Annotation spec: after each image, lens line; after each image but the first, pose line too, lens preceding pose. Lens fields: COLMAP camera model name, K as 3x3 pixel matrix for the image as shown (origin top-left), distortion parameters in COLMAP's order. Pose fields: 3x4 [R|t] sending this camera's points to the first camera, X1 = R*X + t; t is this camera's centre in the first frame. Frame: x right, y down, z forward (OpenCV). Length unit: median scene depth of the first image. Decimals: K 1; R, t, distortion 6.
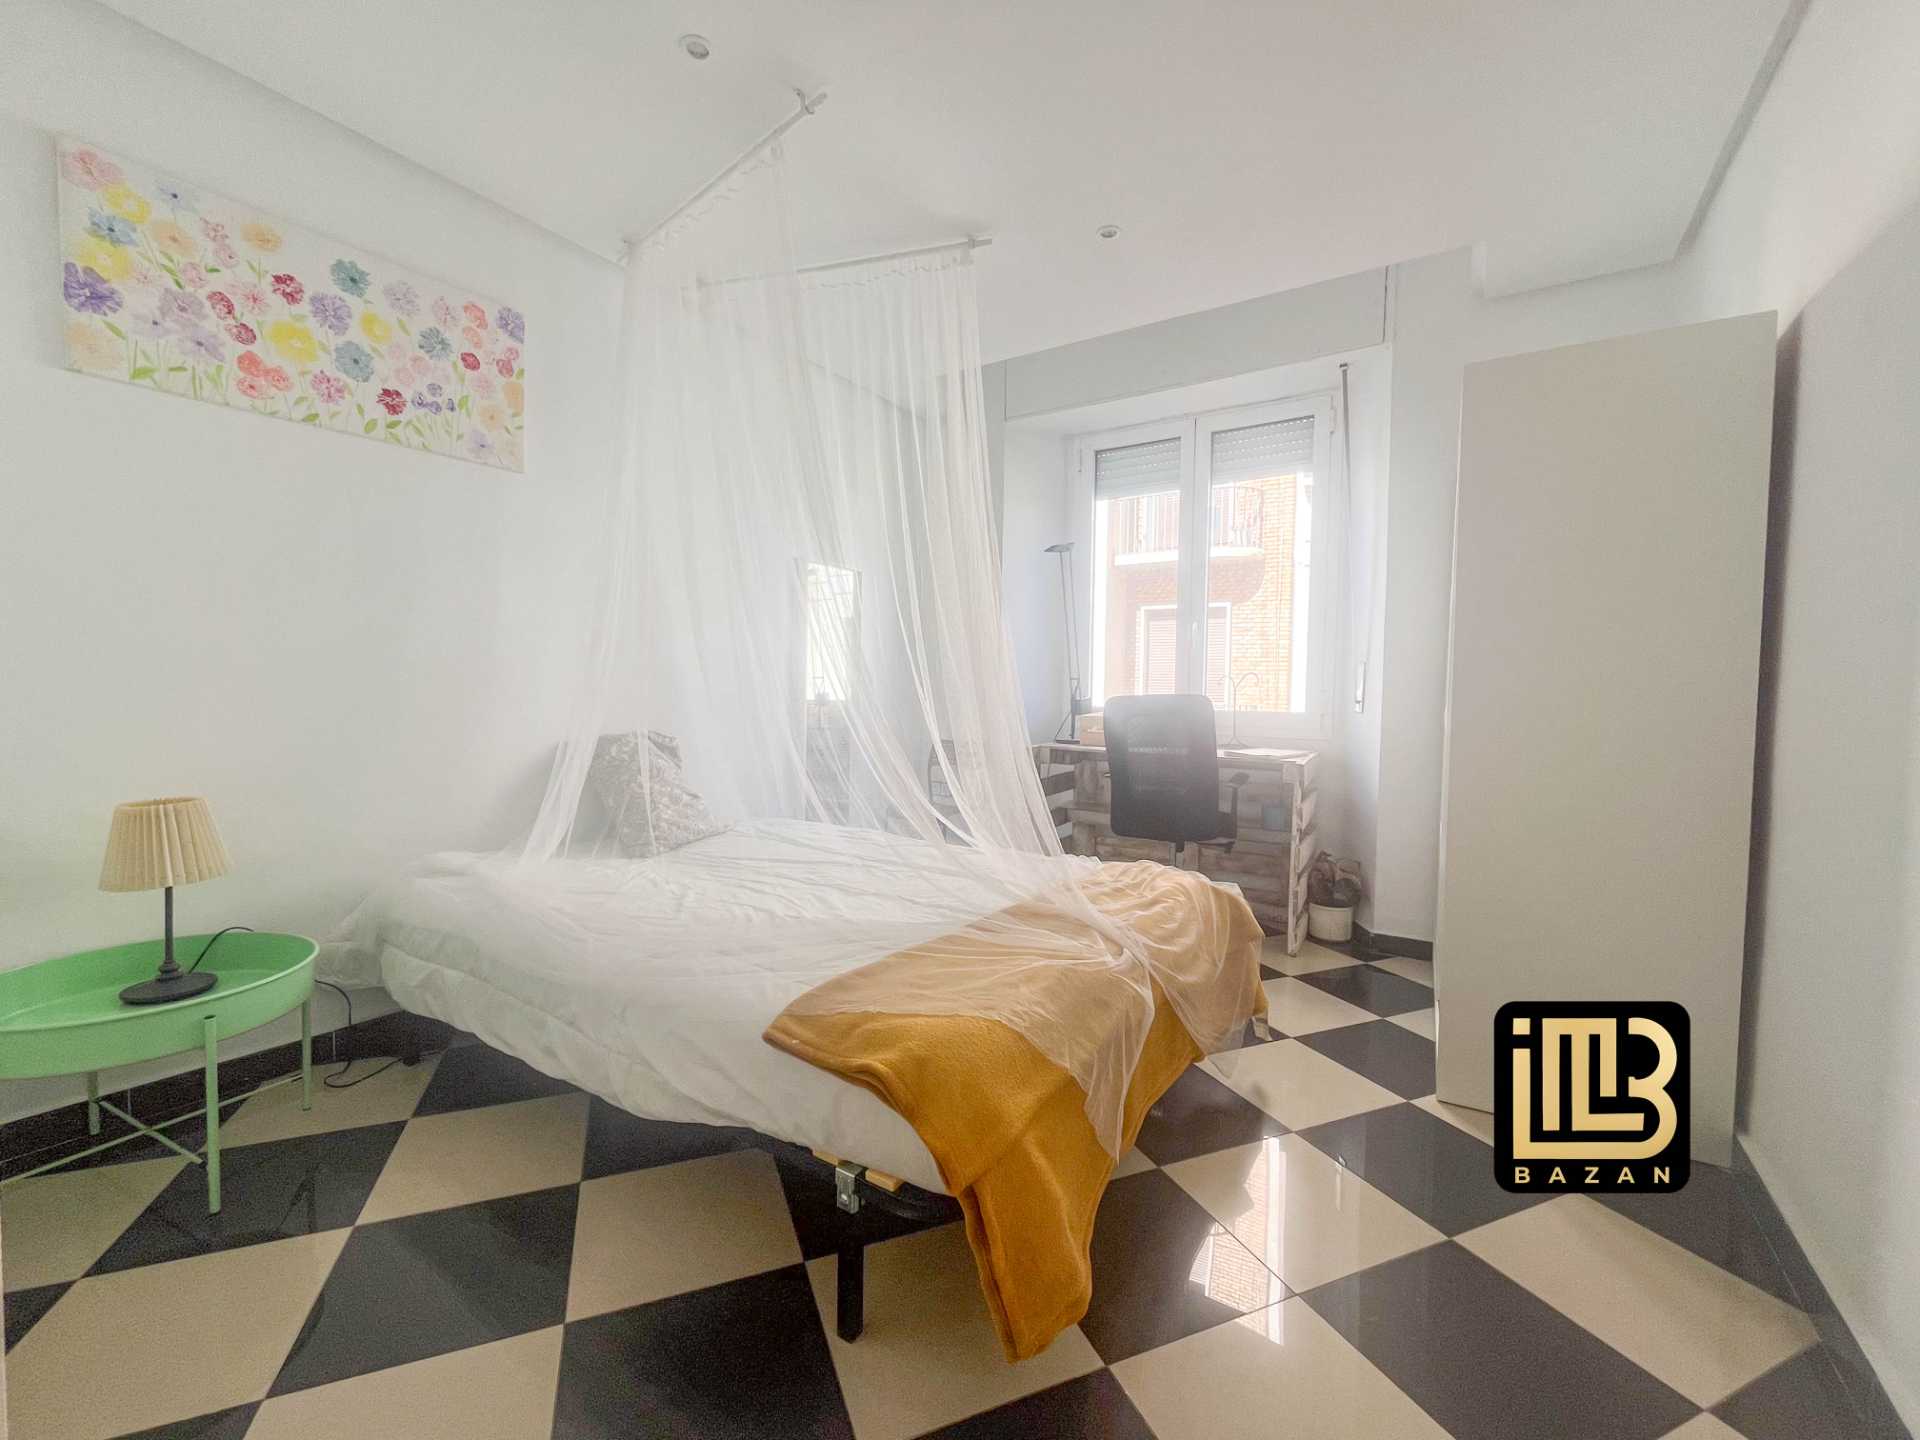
lens RADIAL K [[779.3, 0, 960.0], [0, 779.3, 720.0], [0, 0, 1]] dist [-0.003406, 0.000002]
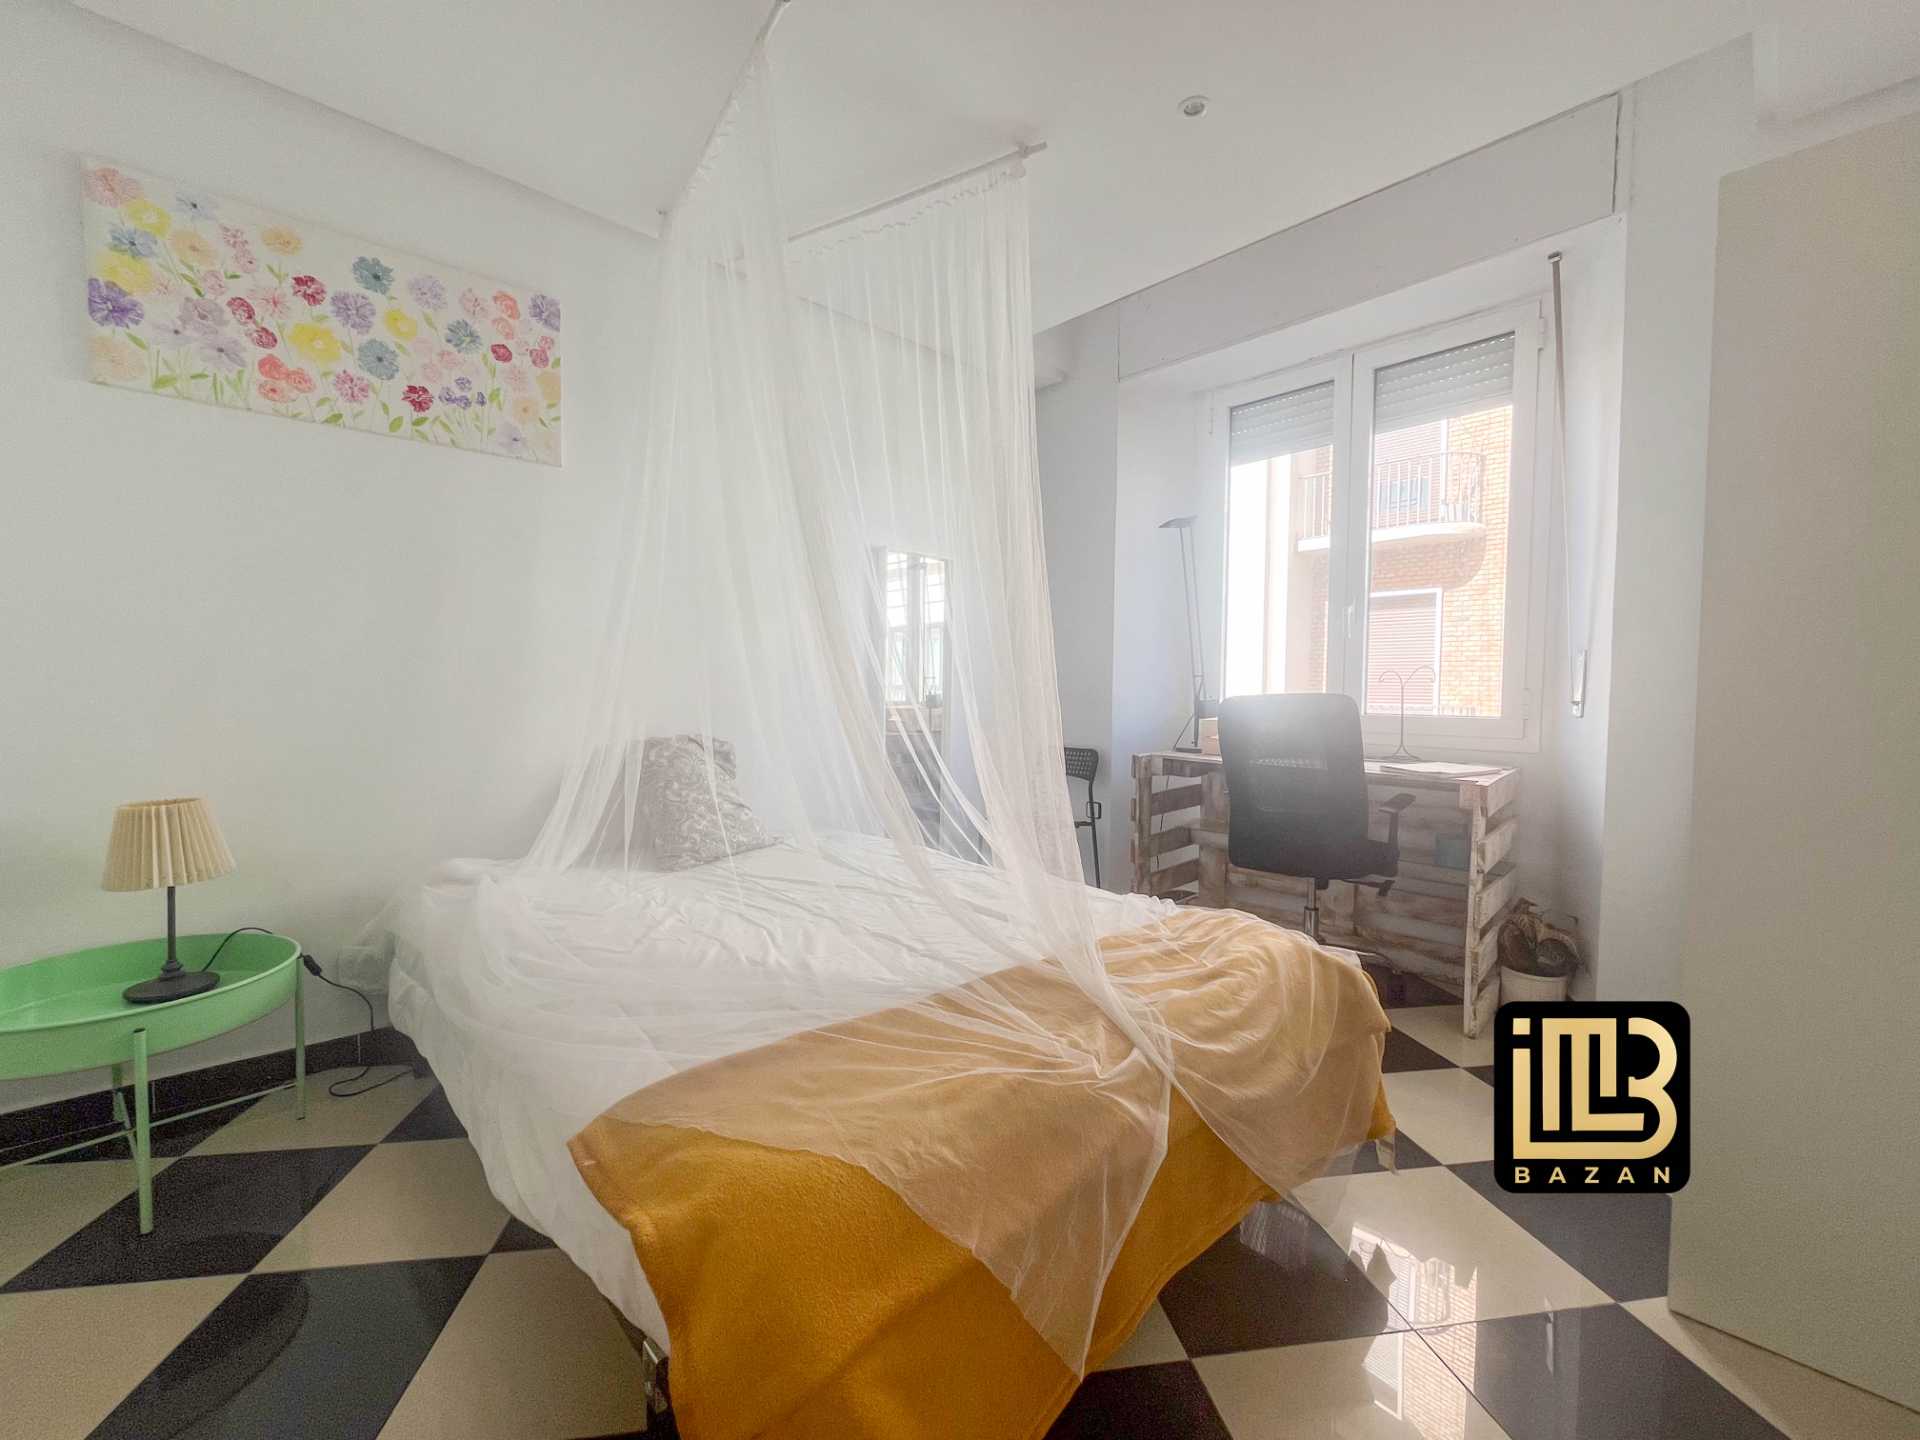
lens RADIAL K [[779.3, 0, 960.0], [0, 779.3, 720.0], [0, 0, 1]] dist [-0.003406, 0.000002]
pose [[0.972229, 0.004374, -0.233992, 0.179555], [-0.004886, 0.999987, -0.001606, -0.004381], [0.233982, 0.002705, 0.972237, 0.218532]]
